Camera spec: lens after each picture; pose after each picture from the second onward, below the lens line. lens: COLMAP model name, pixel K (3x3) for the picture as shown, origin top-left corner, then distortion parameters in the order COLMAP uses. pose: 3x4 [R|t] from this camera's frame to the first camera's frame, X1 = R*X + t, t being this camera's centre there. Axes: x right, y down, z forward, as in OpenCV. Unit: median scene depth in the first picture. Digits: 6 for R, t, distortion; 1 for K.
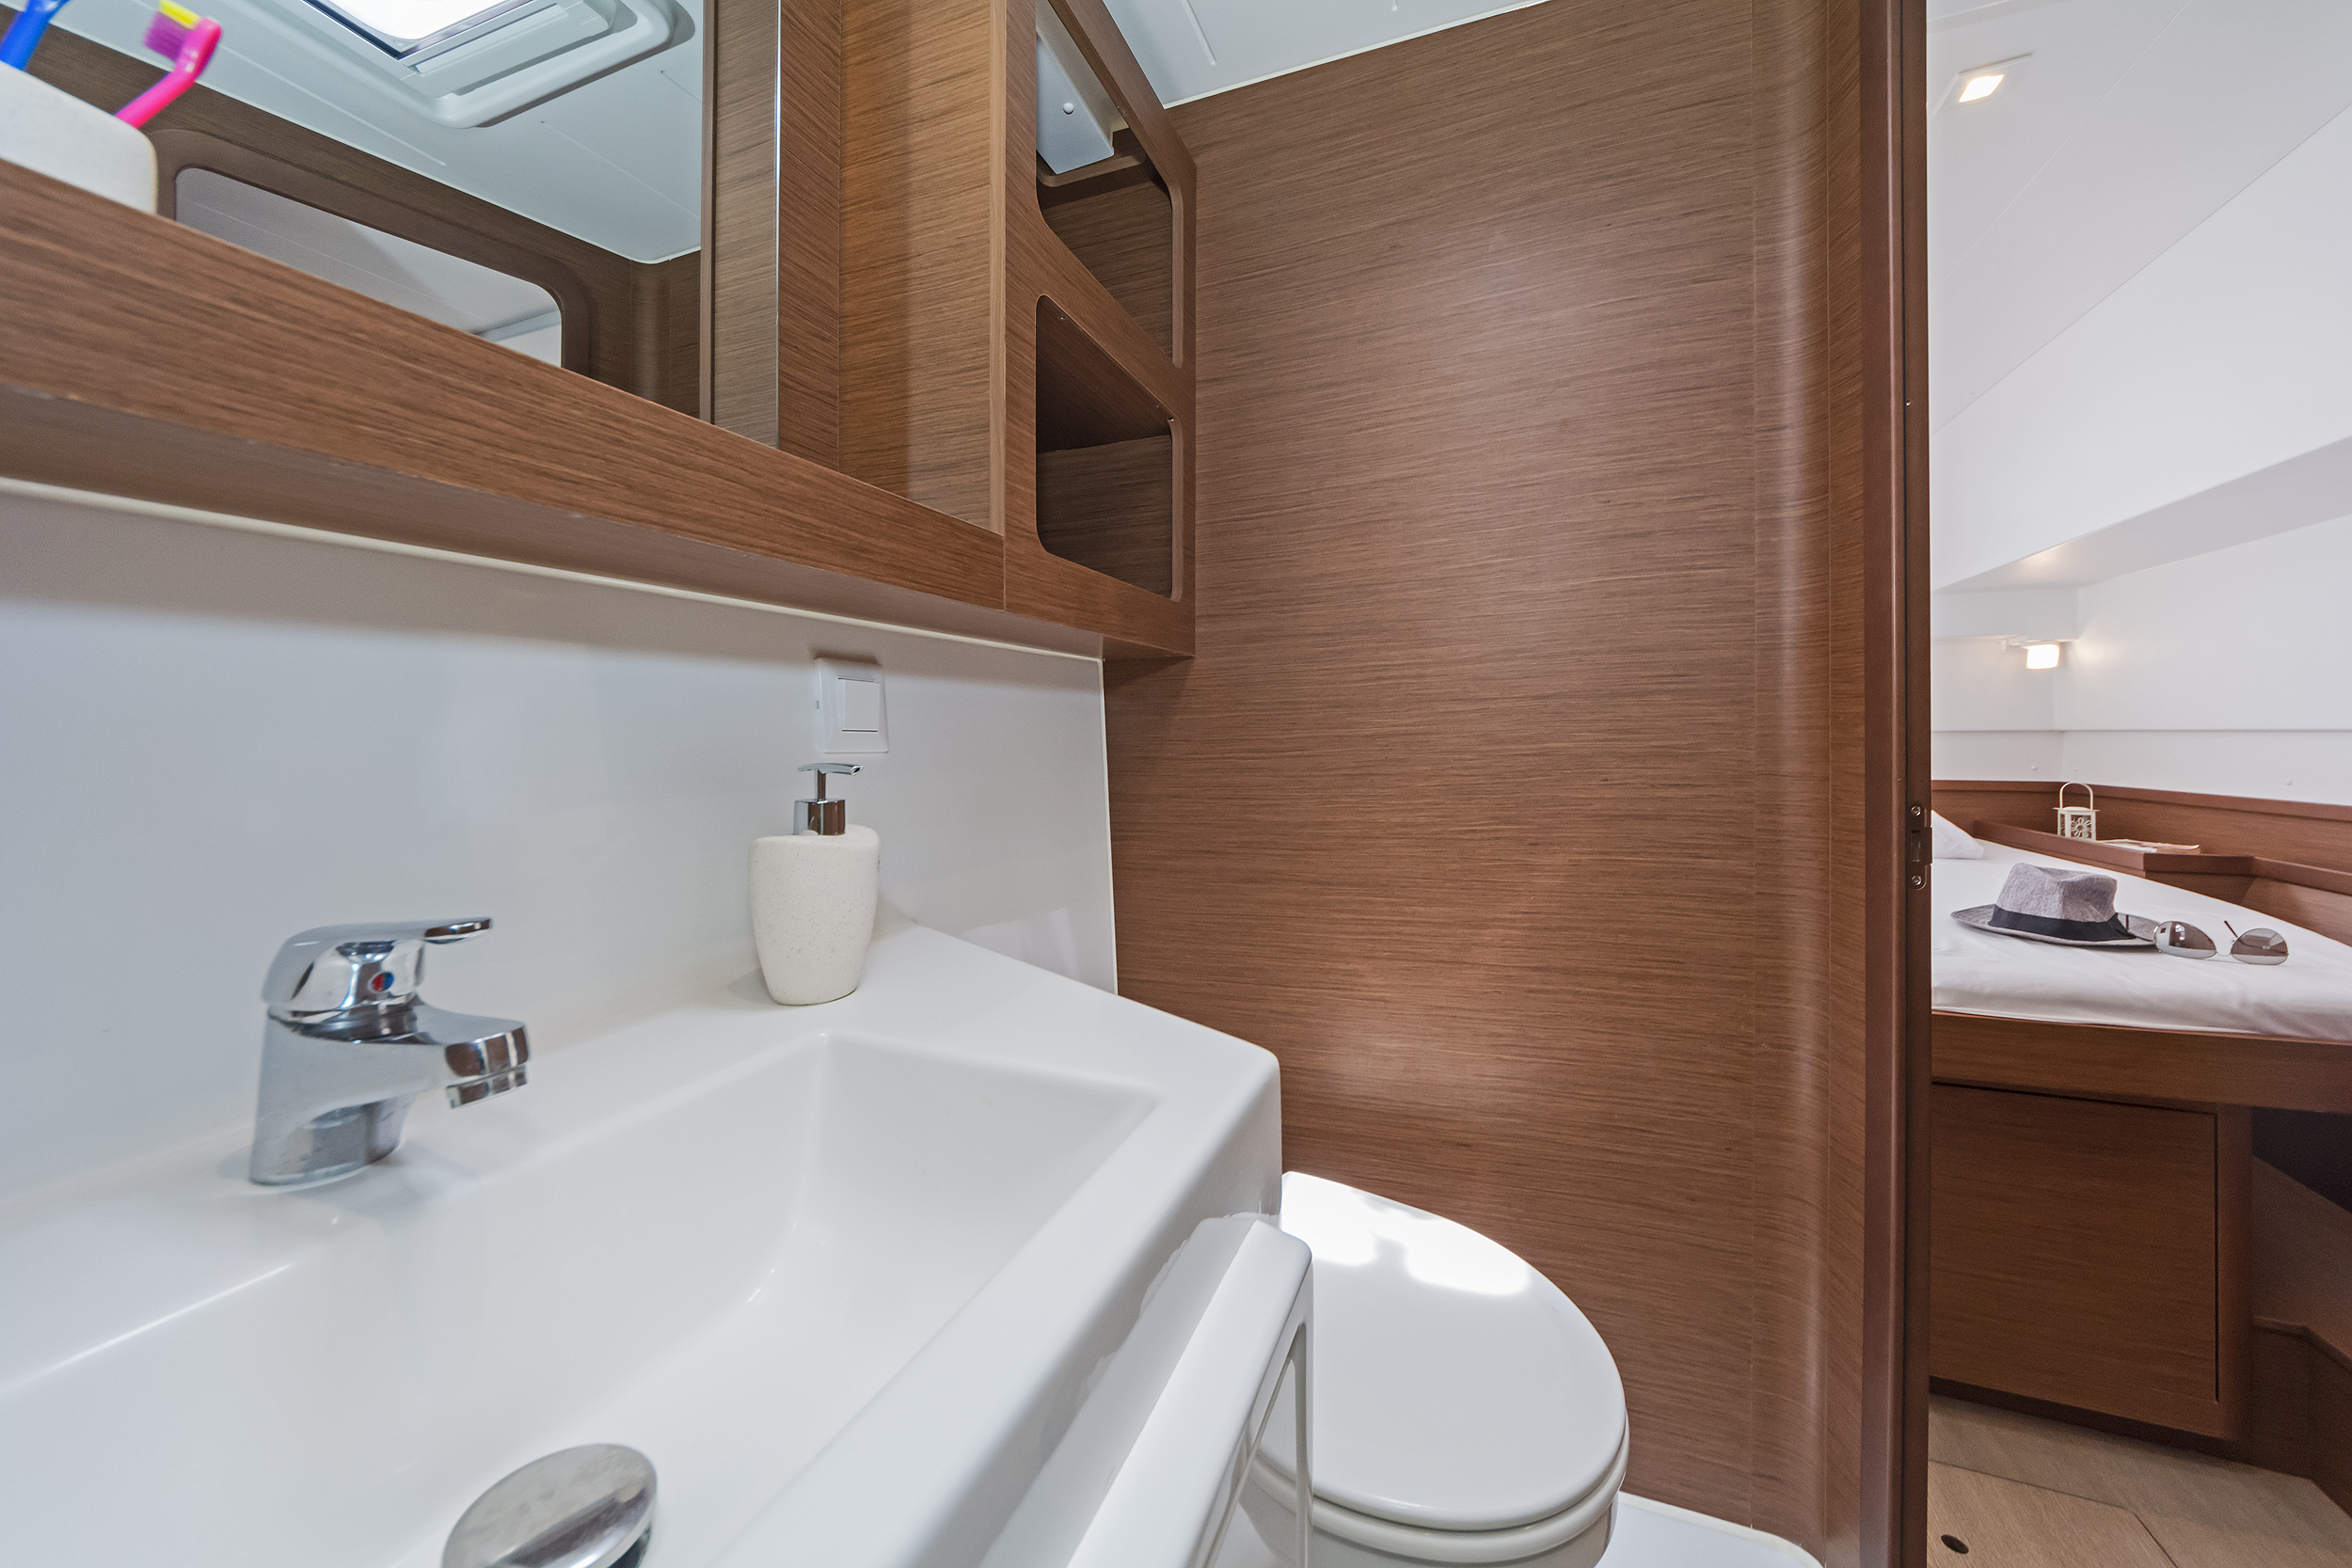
lens RADIAL K [[804.1, 0, 1169.1], [0, 804.1, 771.4], [0, 0, 1]] dist [0.000262, 0.000030]
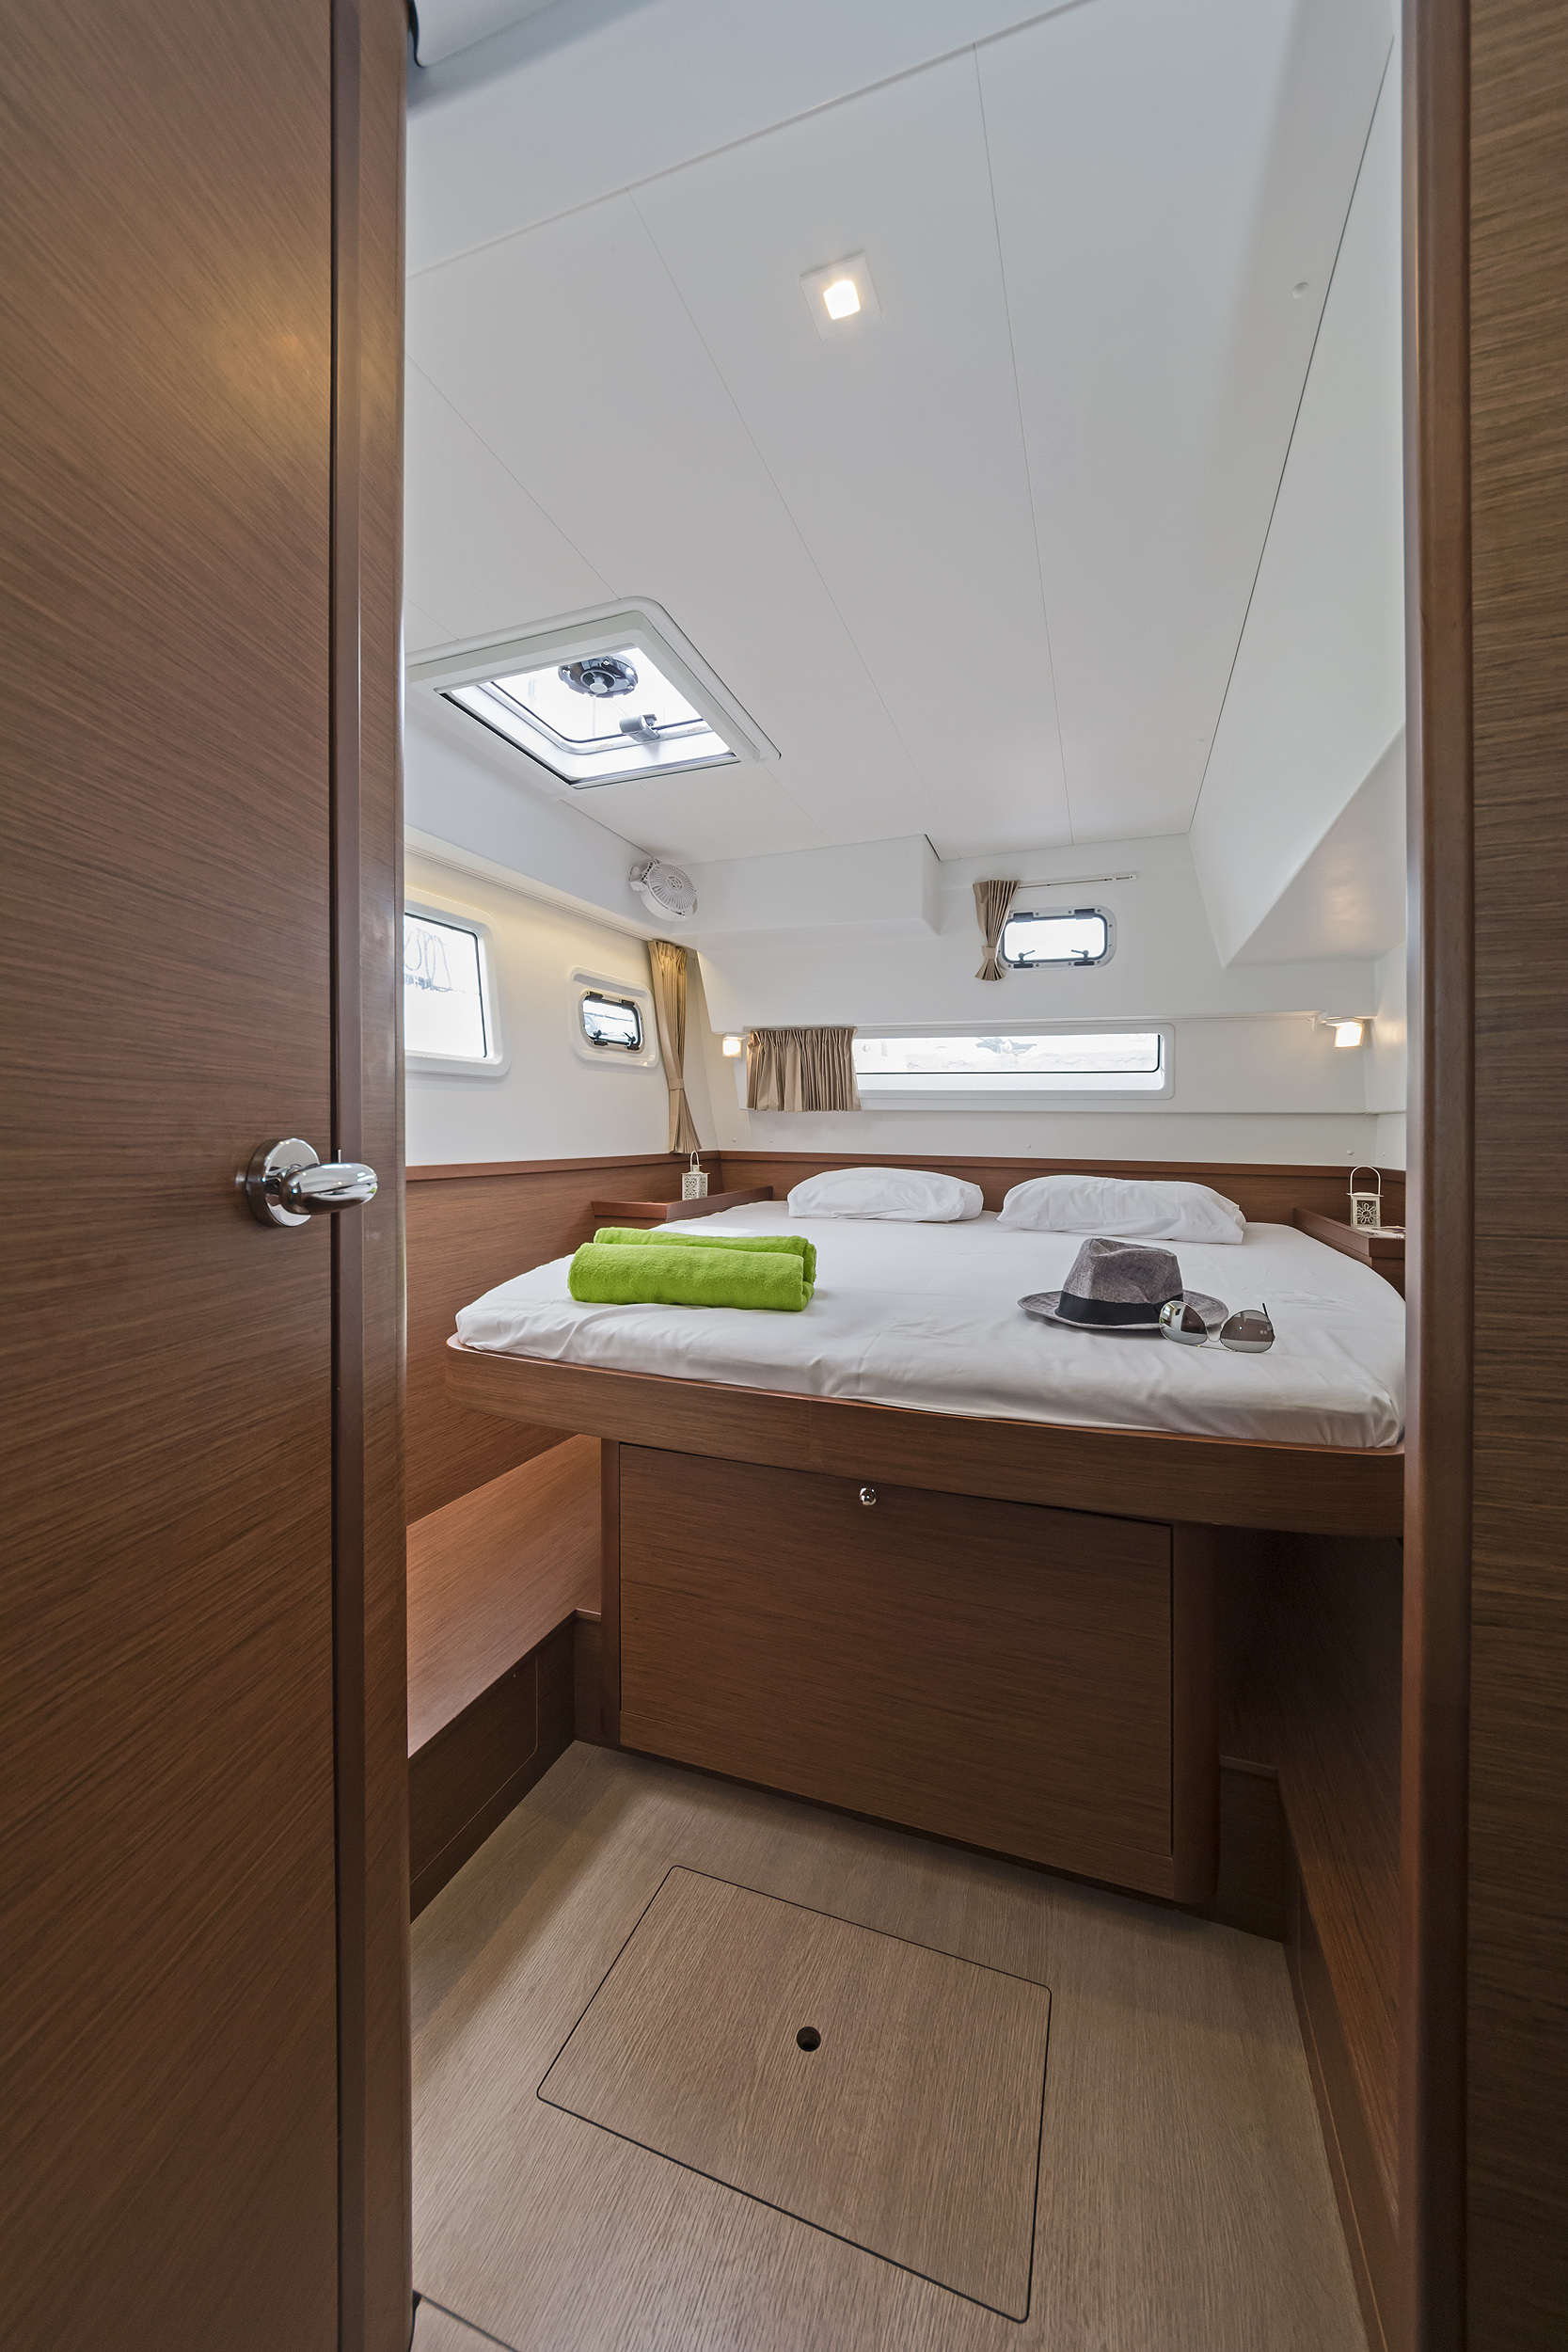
lens RADIAL K [[840.9, 0, 775.8], [0, 840.9, 1140.1], [0, 0, 1]] dist [-0.000806, -0.000175]
pose [[0.997030, 0.029443, 0.071171, 0.693971], [-0.028455, 0.999485, -0.014852, 0.033679], [-0.071572, 0.012783, 0.997354, 0.107020]]
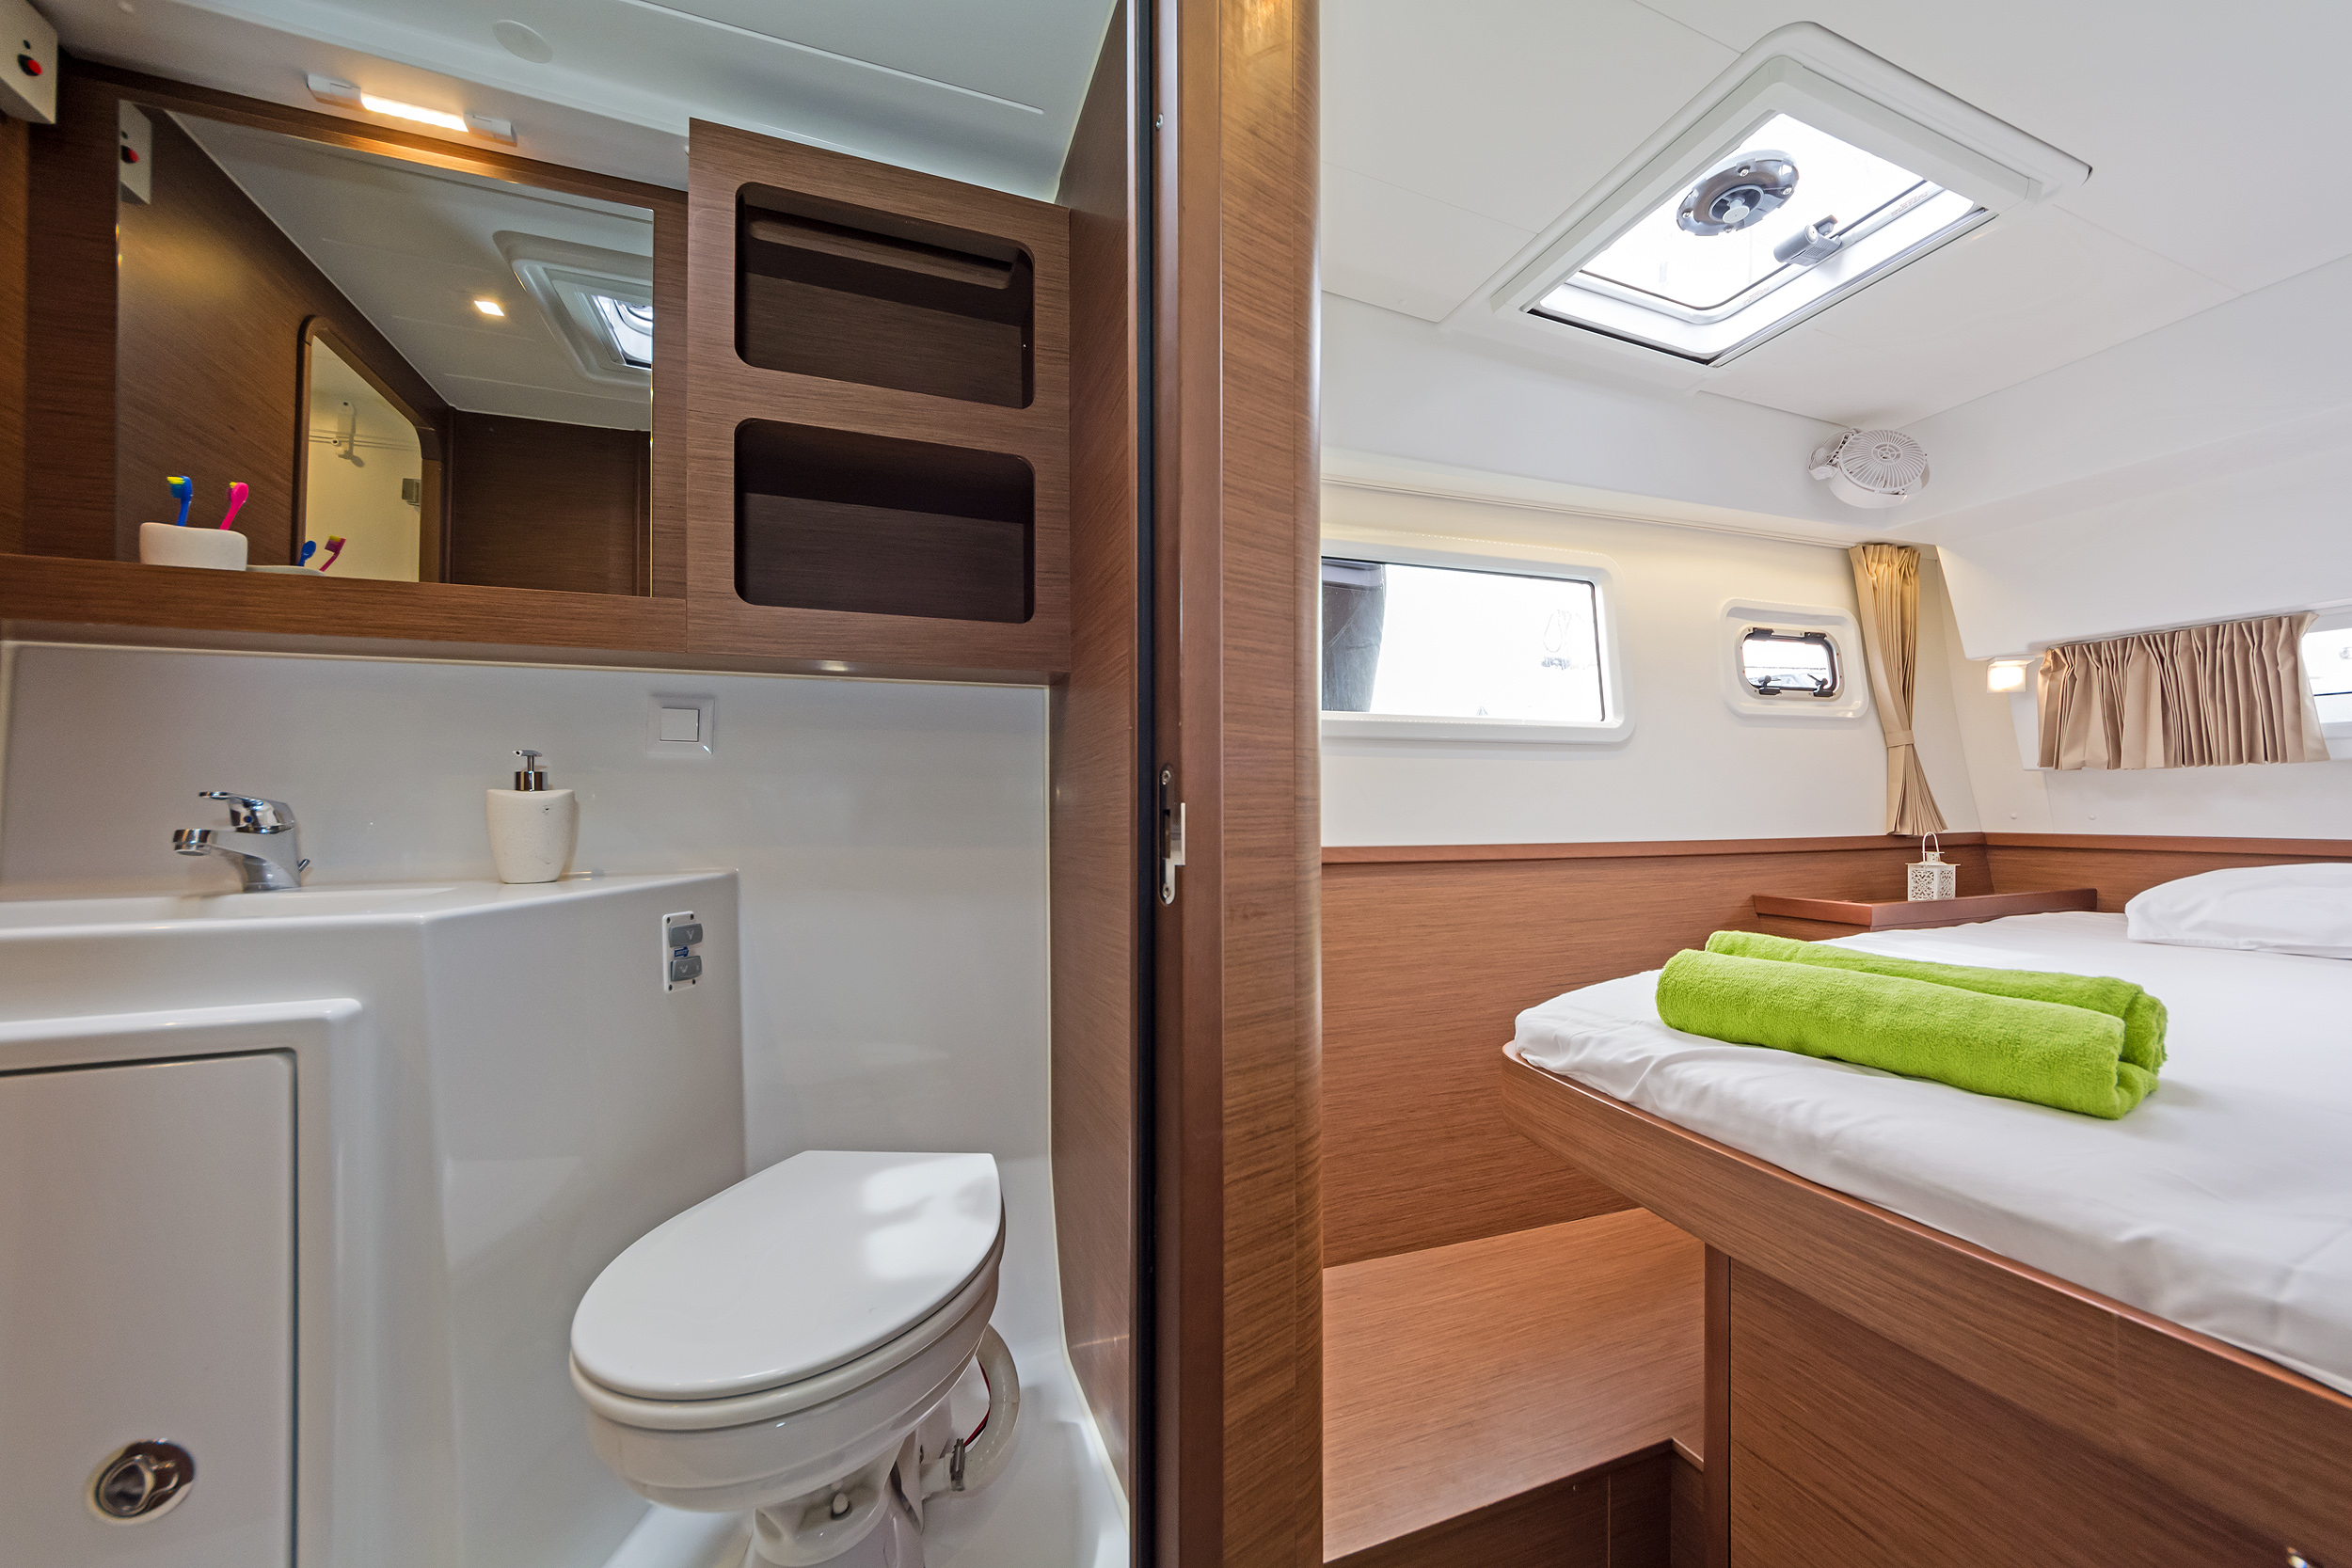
lens RADIAL K [[832.7, 0, 1218.7], [0, 832.7, 822.6], [0, 0, 1]] dist [-0.013052, 0.004333]
pose [[0.719492, 0.028076, -0.693933, 0.746805], [-0.029727, 0.999512, 0.009618, 0.042207], [0.693865, 0.013709, 0.719975, 0.312514]]
